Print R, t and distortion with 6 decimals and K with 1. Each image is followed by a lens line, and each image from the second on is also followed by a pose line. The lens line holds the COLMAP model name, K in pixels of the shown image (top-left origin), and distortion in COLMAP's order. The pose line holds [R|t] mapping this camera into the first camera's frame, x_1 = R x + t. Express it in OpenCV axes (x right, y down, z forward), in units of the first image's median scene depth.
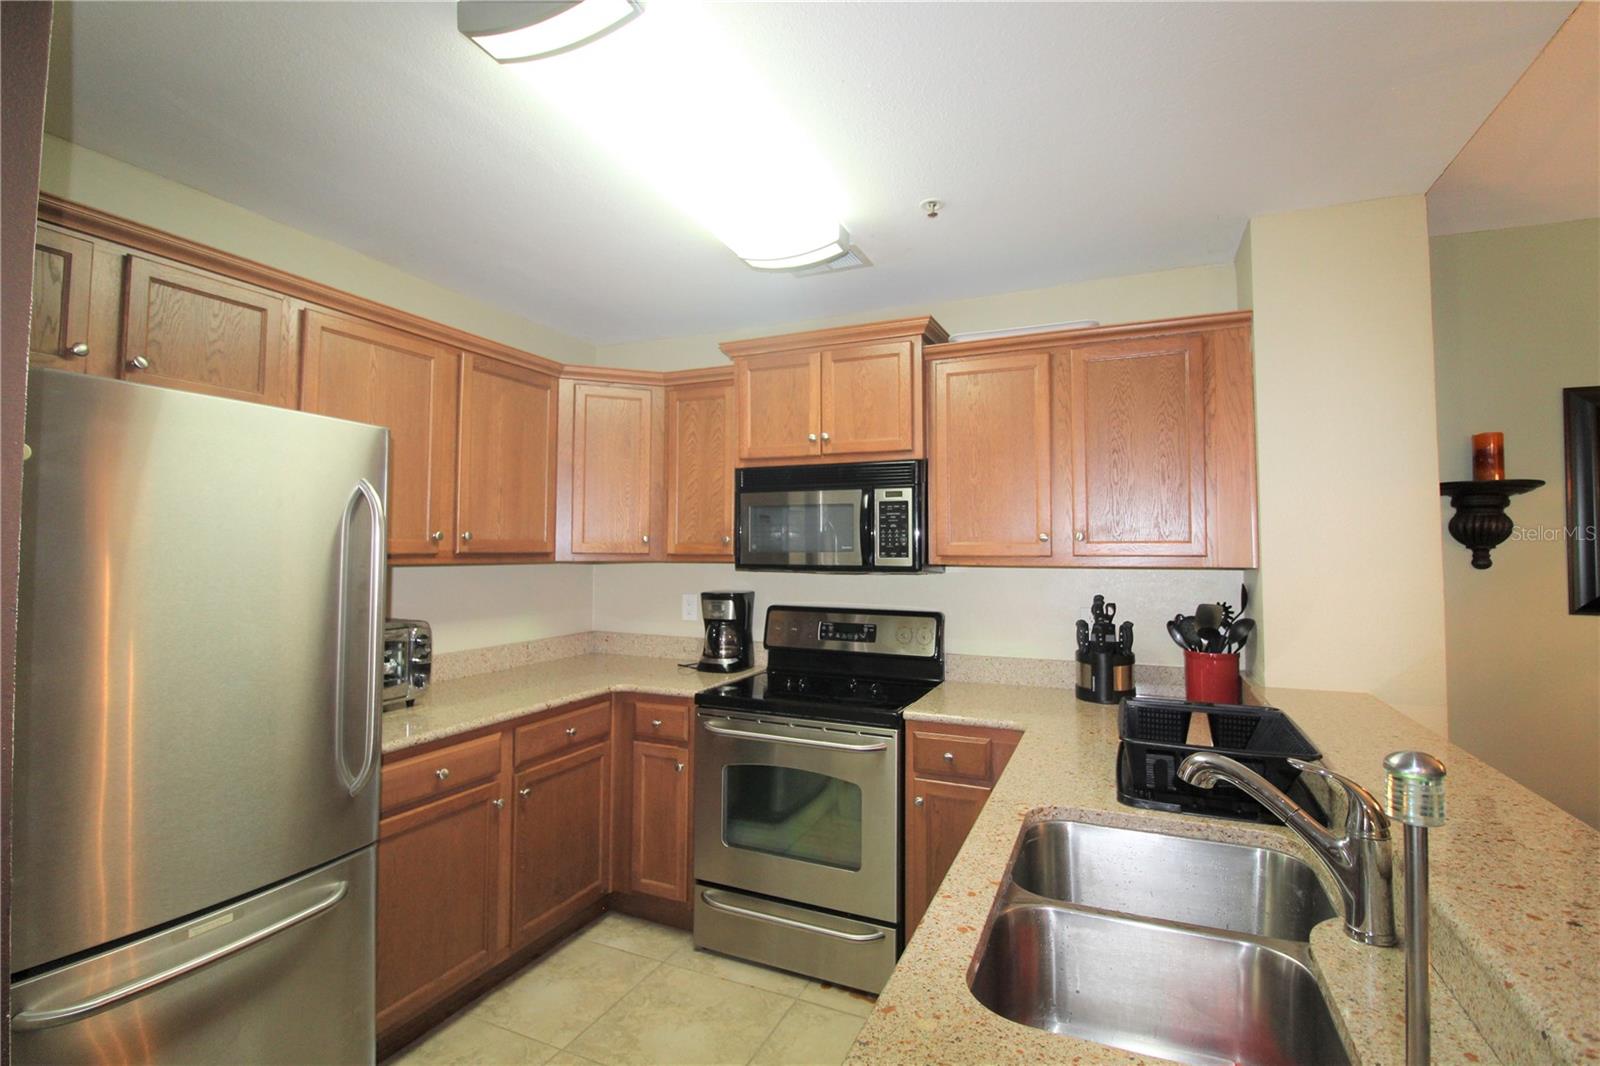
lens RADIAL K [[756.1, 0, 800.0], [0, 756.1, 533.0], [0, 0, 1]] dist [0.000214, -0.015917]
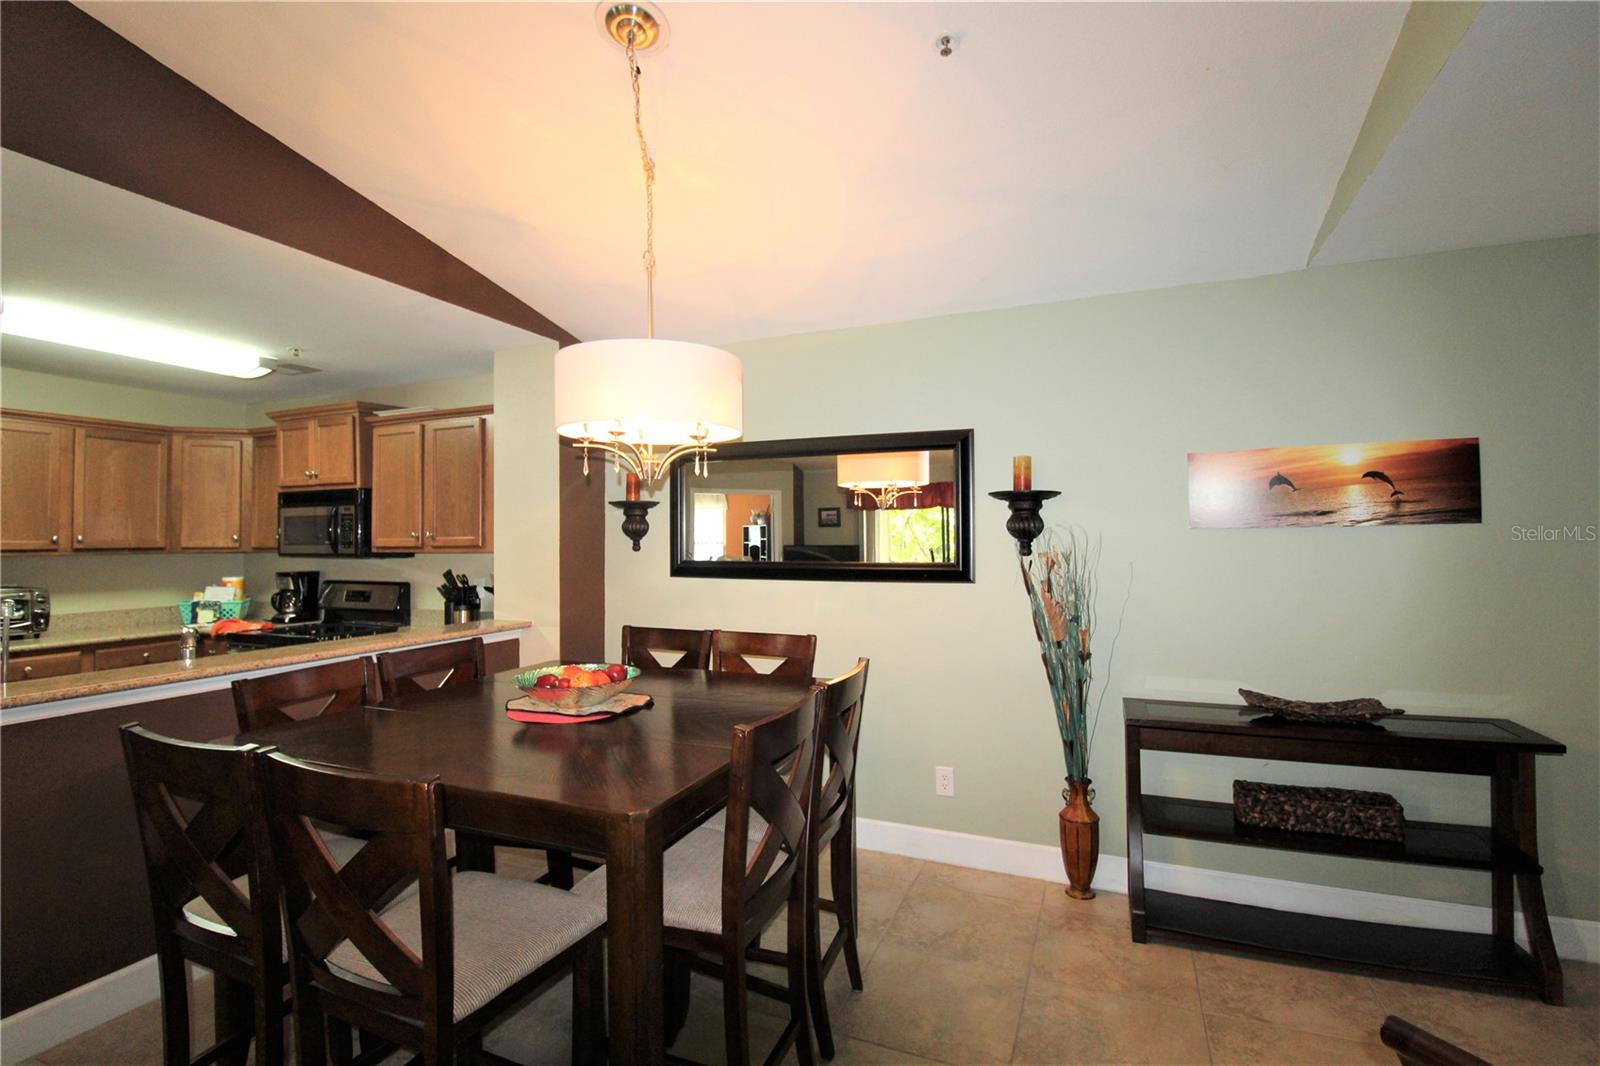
lens RADIAL K [[756.1, 0, 800.0], [0, 756.1, 533.0], [0, 0, 1]] dist [0.000214, -0.015917]
pose [[0.999752, -0.011874, 0.018865, 1.065055], [0.011566, 0.999799, 0.016354, -0.015901], [-0.019055, -0.016132, 0.999688, -0.644526]]
